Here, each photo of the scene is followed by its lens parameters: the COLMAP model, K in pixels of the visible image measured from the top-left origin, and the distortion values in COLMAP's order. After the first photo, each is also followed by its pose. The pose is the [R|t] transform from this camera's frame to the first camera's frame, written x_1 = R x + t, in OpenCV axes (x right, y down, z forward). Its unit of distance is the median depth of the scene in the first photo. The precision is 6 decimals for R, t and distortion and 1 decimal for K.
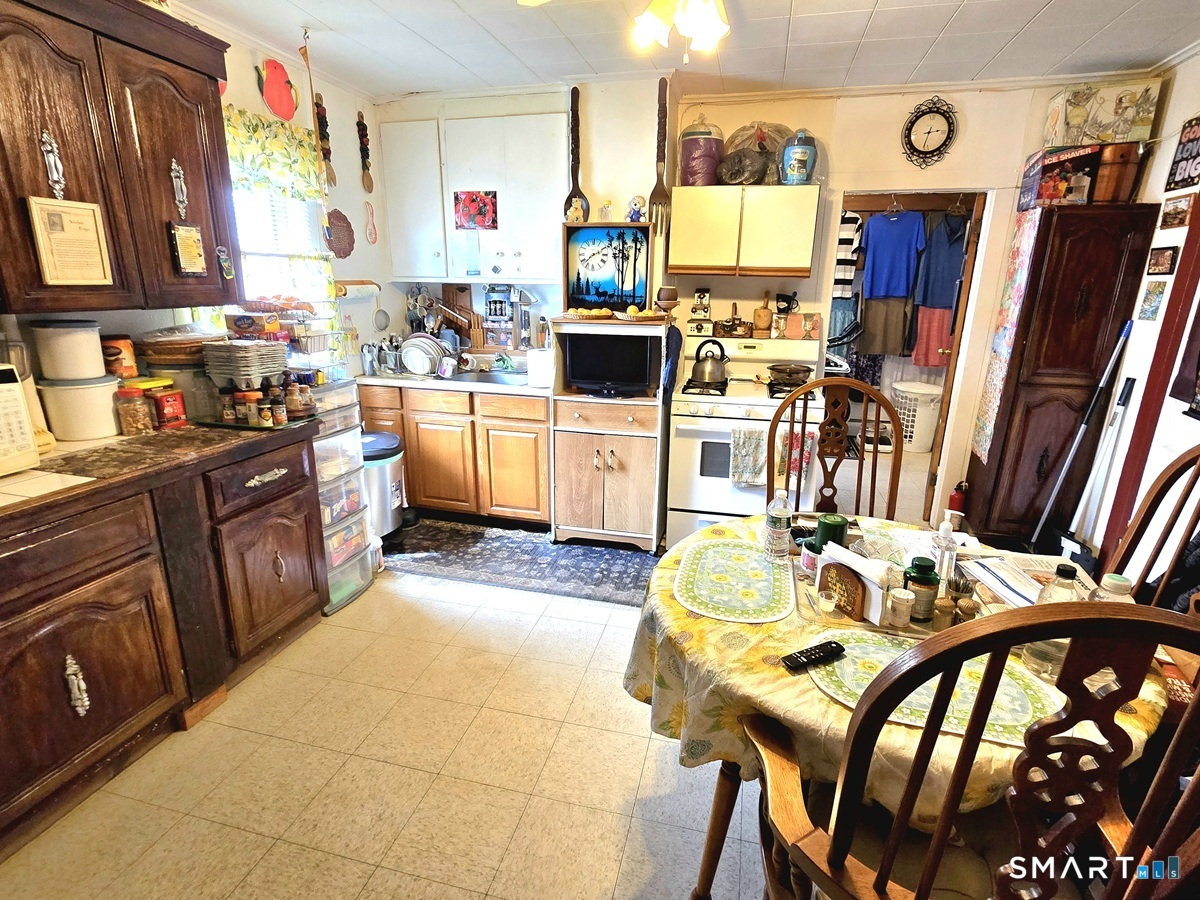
lens RADIAL K [[580.3, 0, 608.7], [0, 580.3, 450.8], [0, 0, 1]] dist [-0.000168, -0.000203]
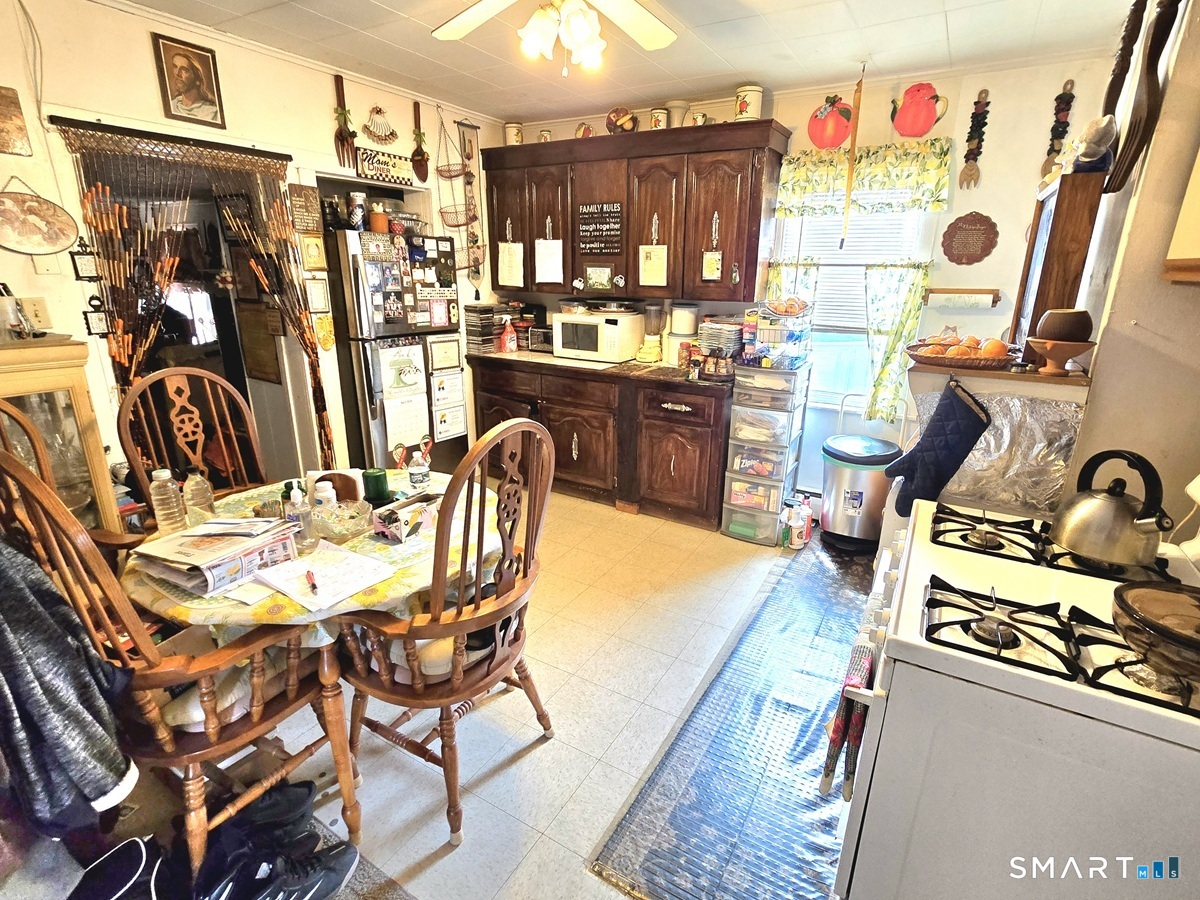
lens RADIAL K [[580.3, 0, 608.7], [0, 580.3, 450.8], [0, 0, 1]] dist [-0.000168, -0.000203]
pose [[-0.279031, 0.260577, -0.924252, 0.912008], [-0.287469, 0.895674, 0.339307, -0.315895], [0.916244, 0.360371, -0.175013, 1.089252]]
